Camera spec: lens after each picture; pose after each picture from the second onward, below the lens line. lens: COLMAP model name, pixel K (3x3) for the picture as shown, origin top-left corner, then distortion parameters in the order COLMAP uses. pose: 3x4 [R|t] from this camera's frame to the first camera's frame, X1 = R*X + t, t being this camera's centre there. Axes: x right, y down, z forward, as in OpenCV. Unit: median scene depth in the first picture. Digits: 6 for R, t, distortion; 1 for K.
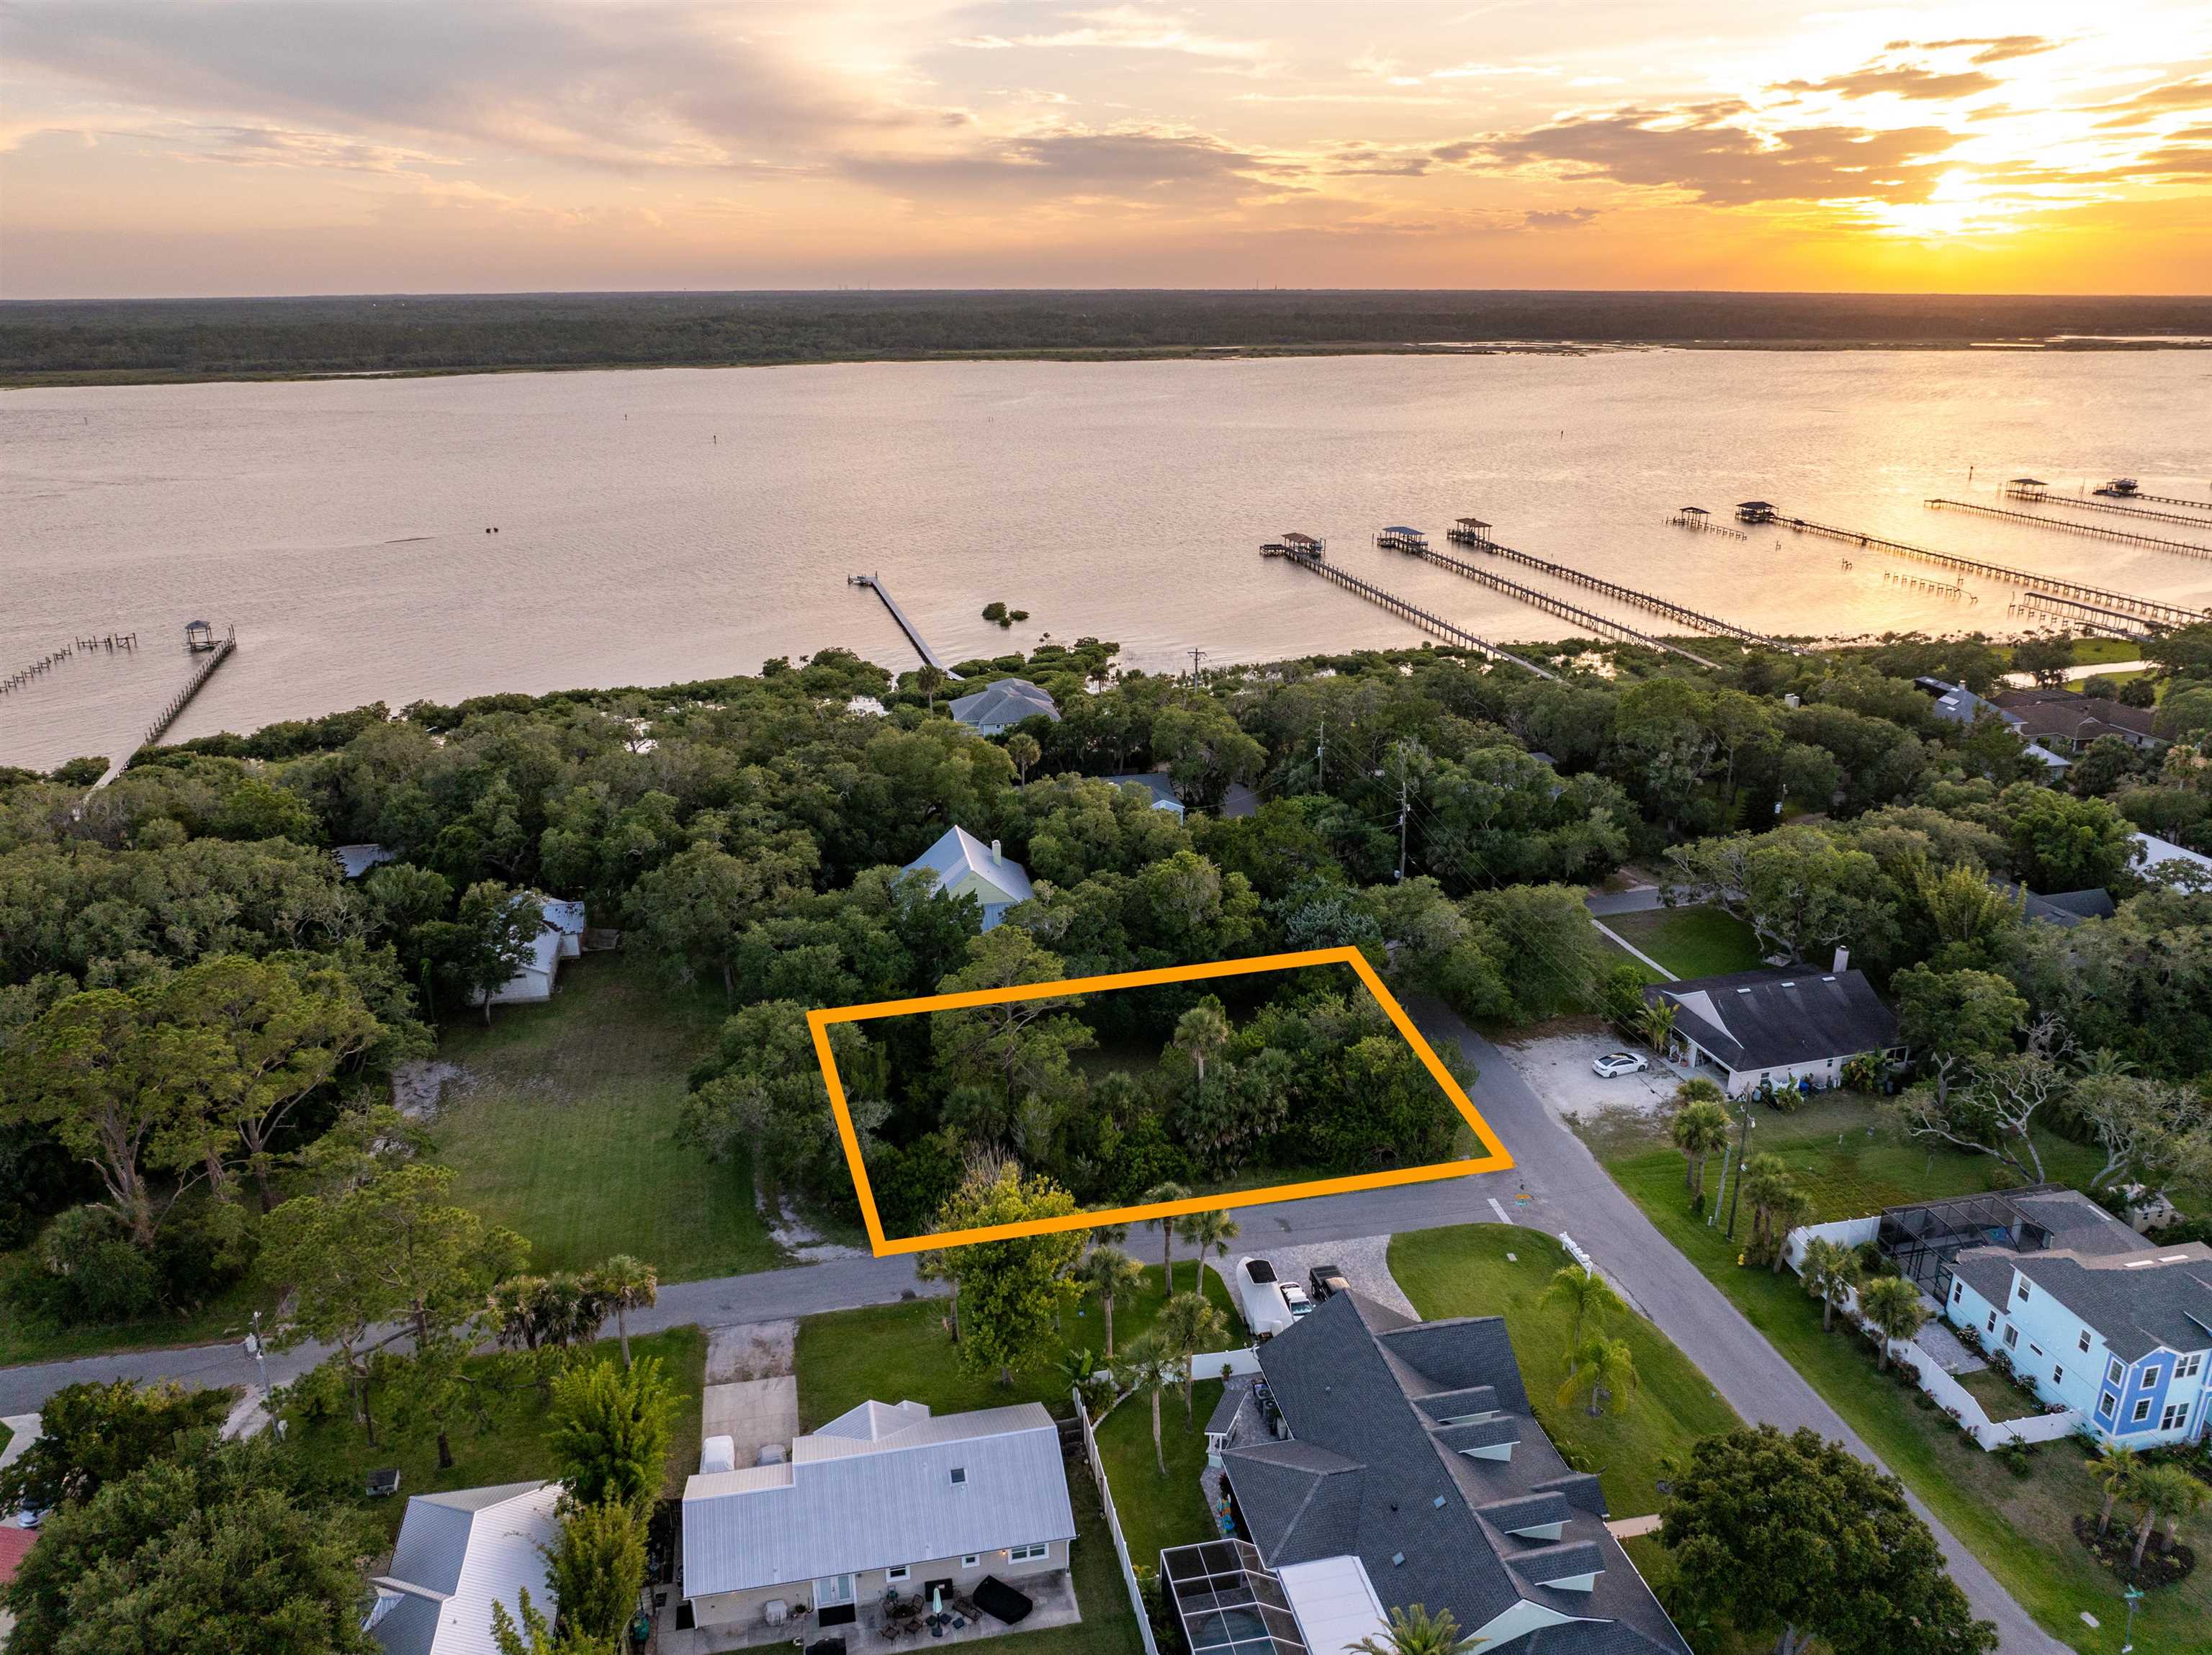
lens RADIAL K [[1548.8, 0, 1106.0], [0, 1548.8, 827.5], [0, 0, 1]] dist [-0.043873, -0.002241]
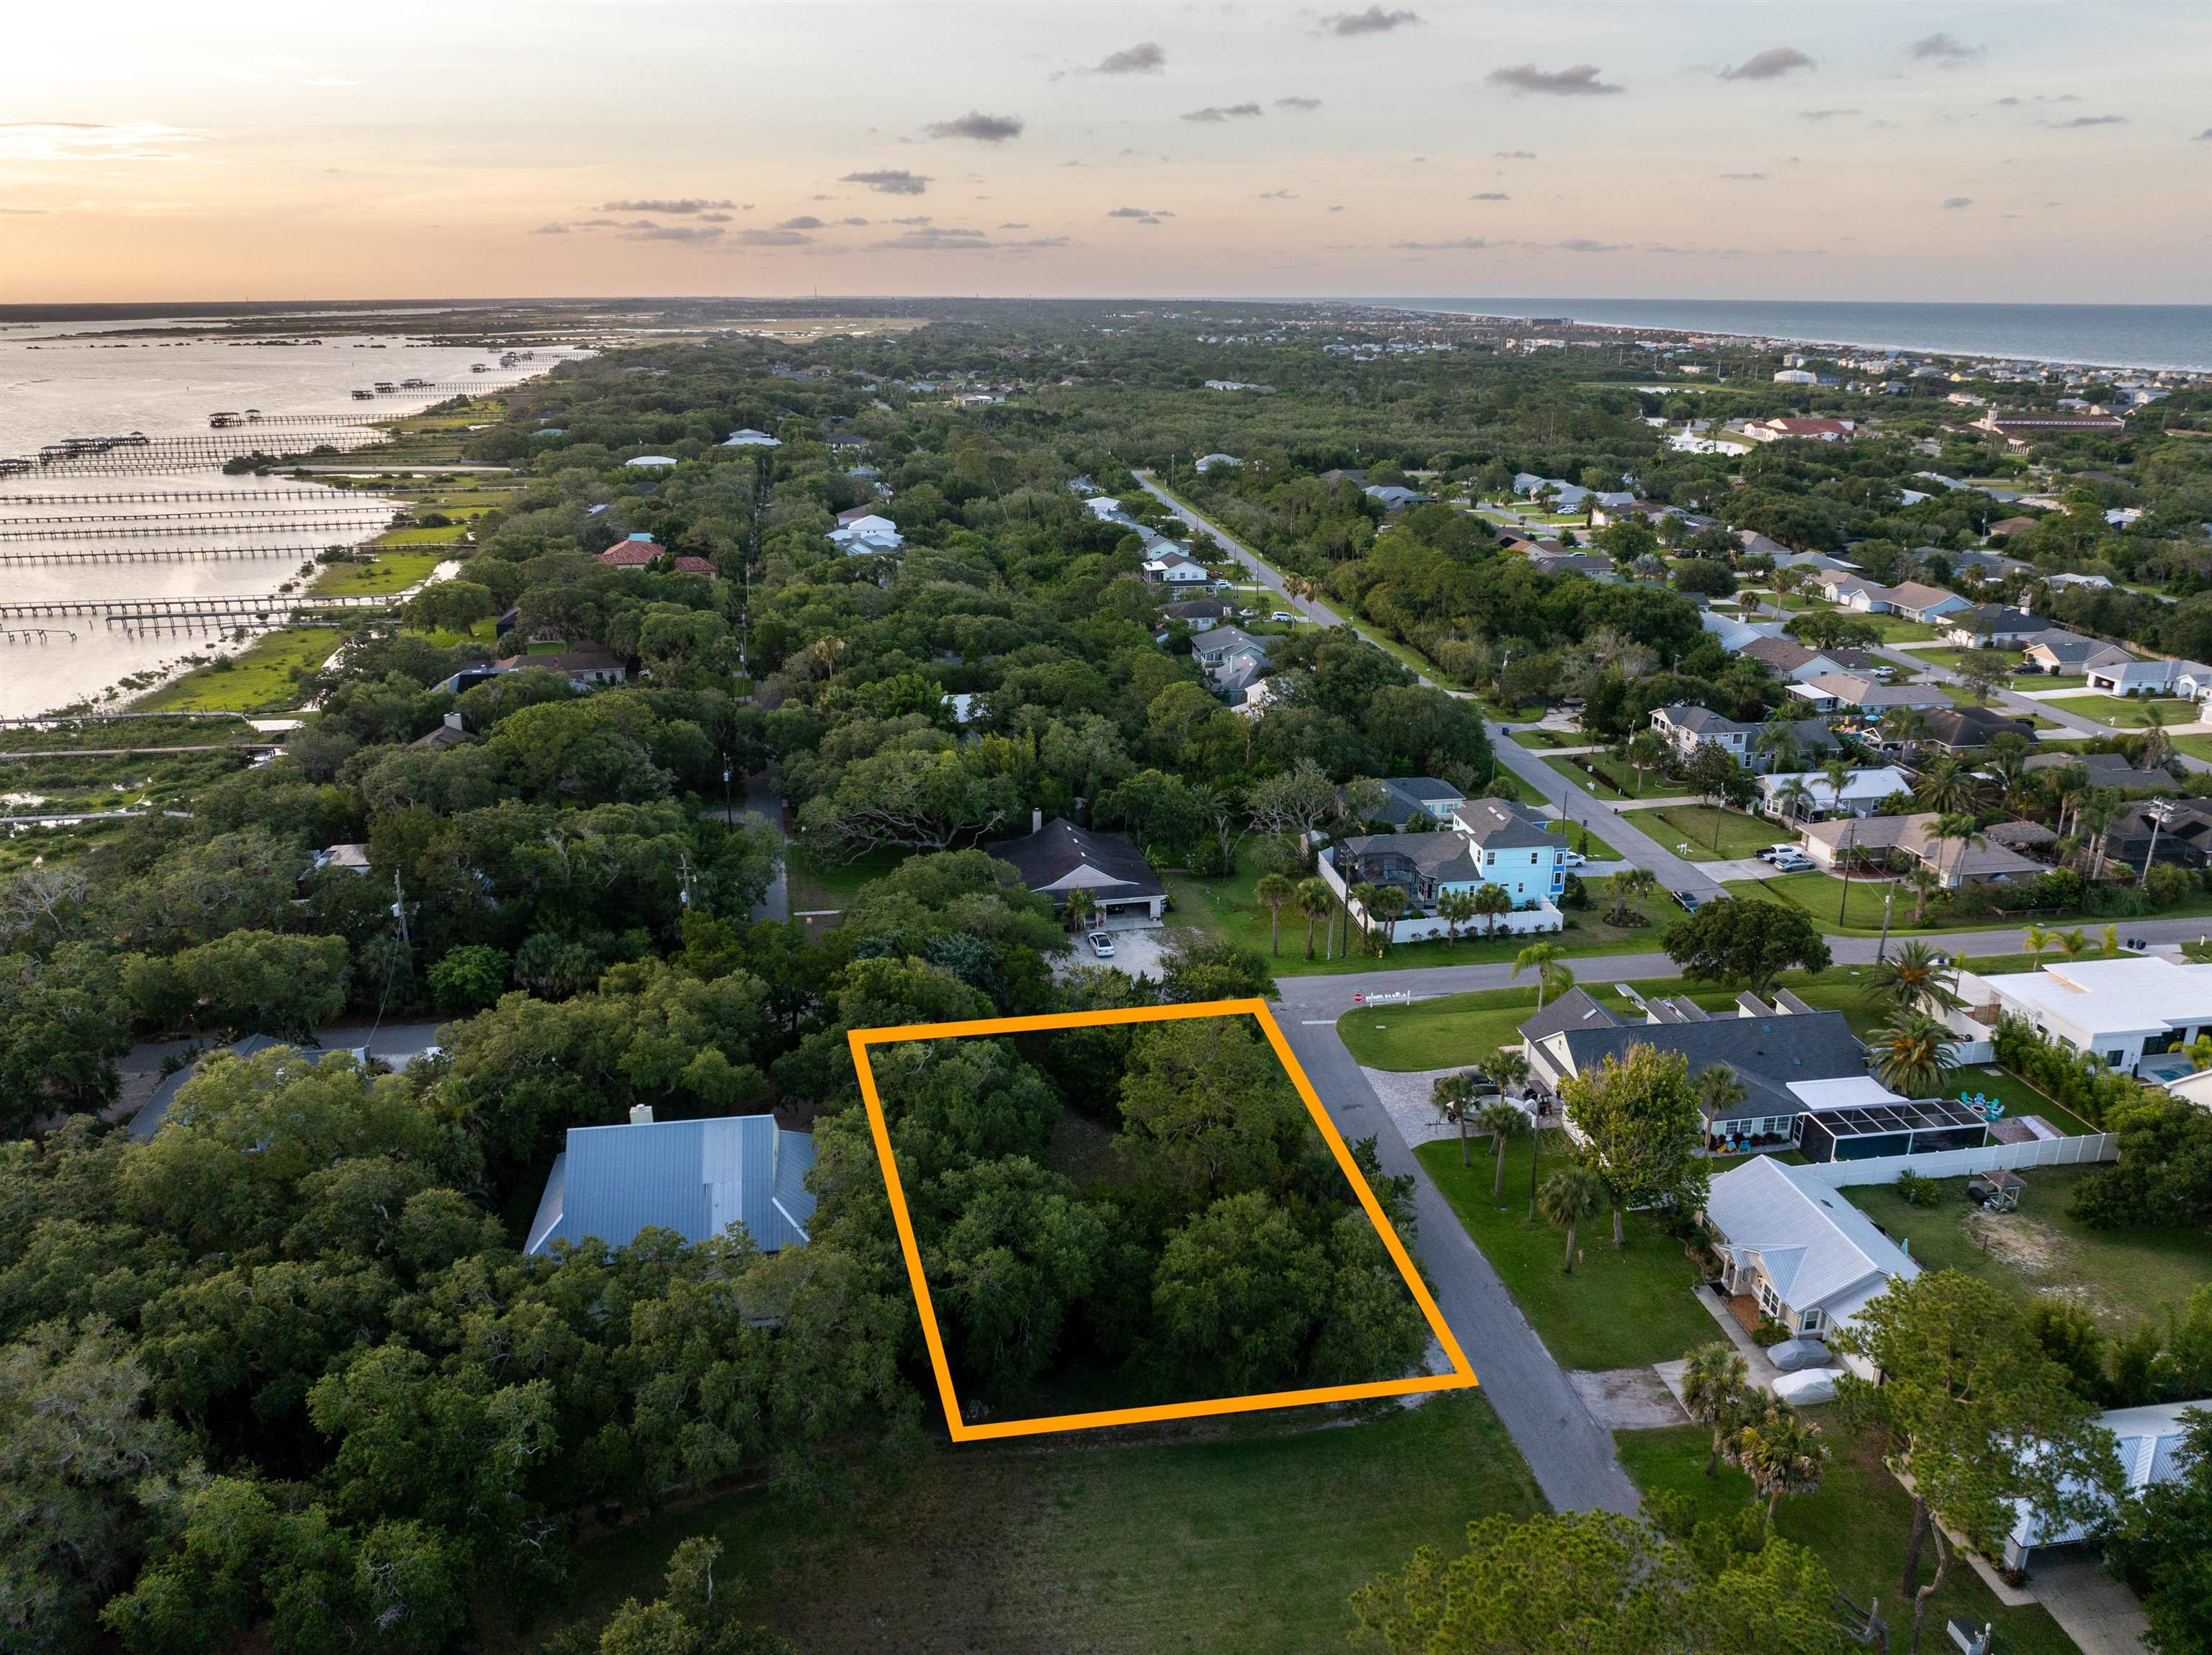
lens RADIAL K [[1558.2, 0, 1106.0], [0, 1558.2, 827.5], [0, 0, 1]] dist [-0.029882, -0.005836]
pose [[0.066512, -0.316584, 0.946230, -0.644307], [0.327172, 0.902819, 0.279063, -0.217287], [-0.942621, 0.291019, 0.163625, 0.641192]]
